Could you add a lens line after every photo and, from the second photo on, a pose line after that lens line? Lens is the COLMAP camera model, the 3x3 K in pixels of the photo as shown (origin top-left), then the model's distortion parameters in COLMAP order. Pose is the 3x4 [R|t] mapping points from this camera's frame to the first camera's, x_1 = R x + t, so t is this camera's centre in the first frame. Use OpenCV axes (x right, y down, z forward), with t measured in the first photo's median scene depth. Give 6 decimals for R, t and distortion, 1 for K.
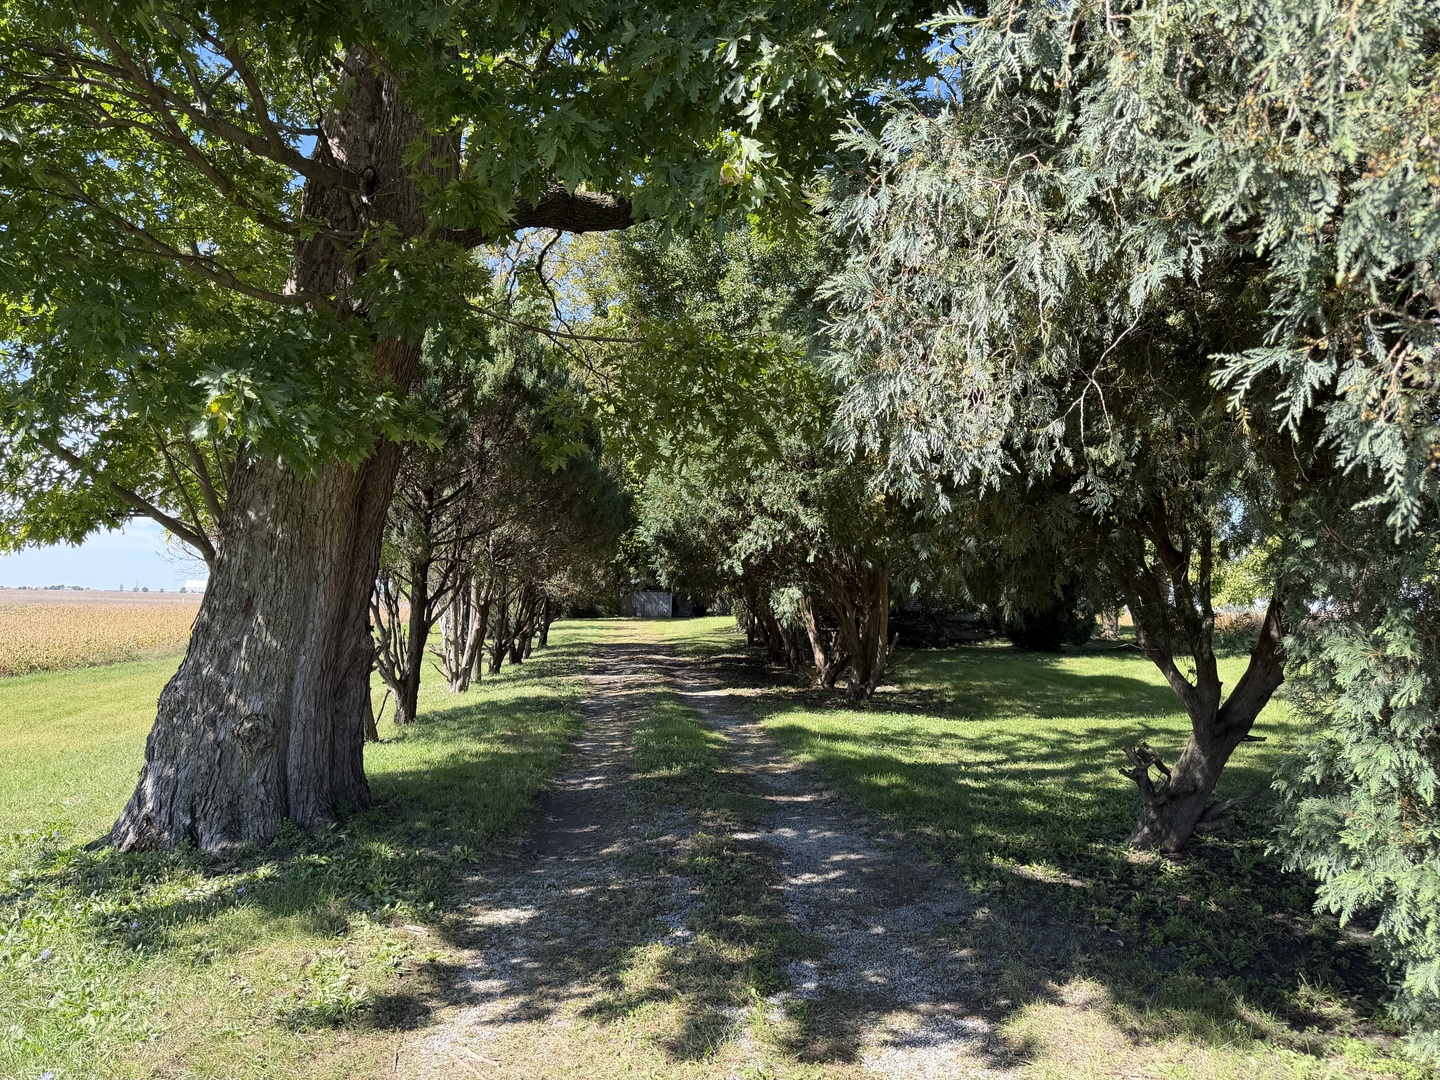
lens RADIAL K [[1100.8, 0, 720.0], [0, 1100.8, 540.0], [0, 0, 1]] dist [0.131930, -0.059639]
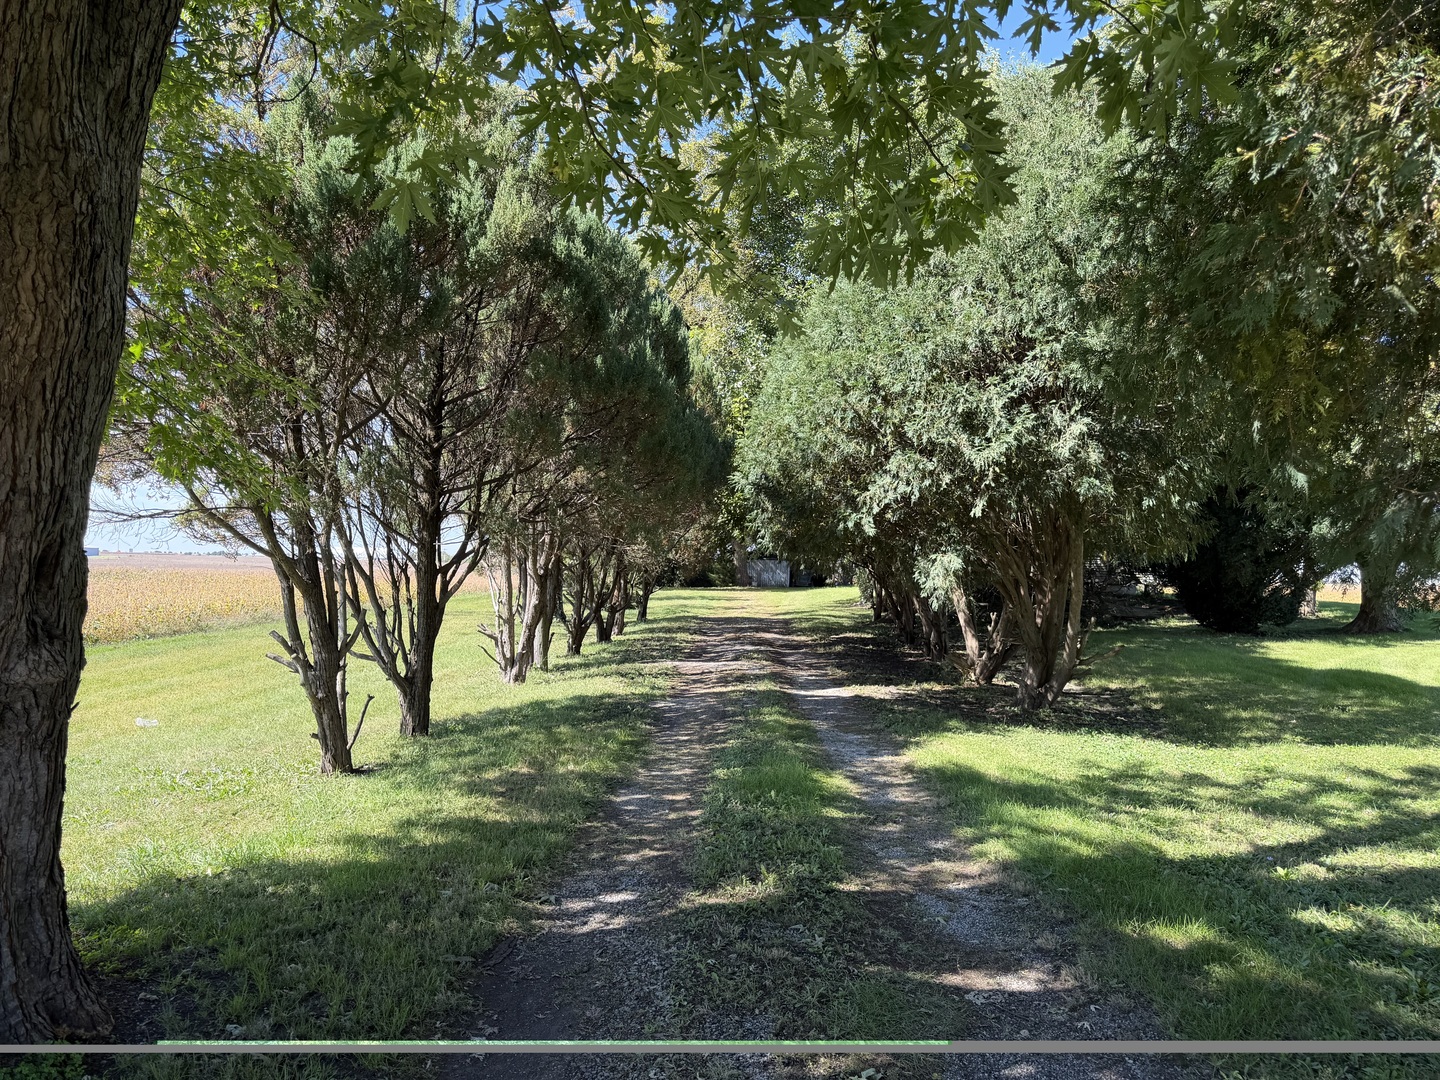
lens RADIAL K [[1100.8, 0, 720.0], [0, 1100.8, 540.0], [0, 0, 1]] dist [0.131930, -0.059639]
pose [[0.994064, 0.002136, -0.108777, -0.001436], [0.000999, 0.999586, 0.028764, 0.012567], [0.108793, -0.028702, 0.993650, 0.252500]]
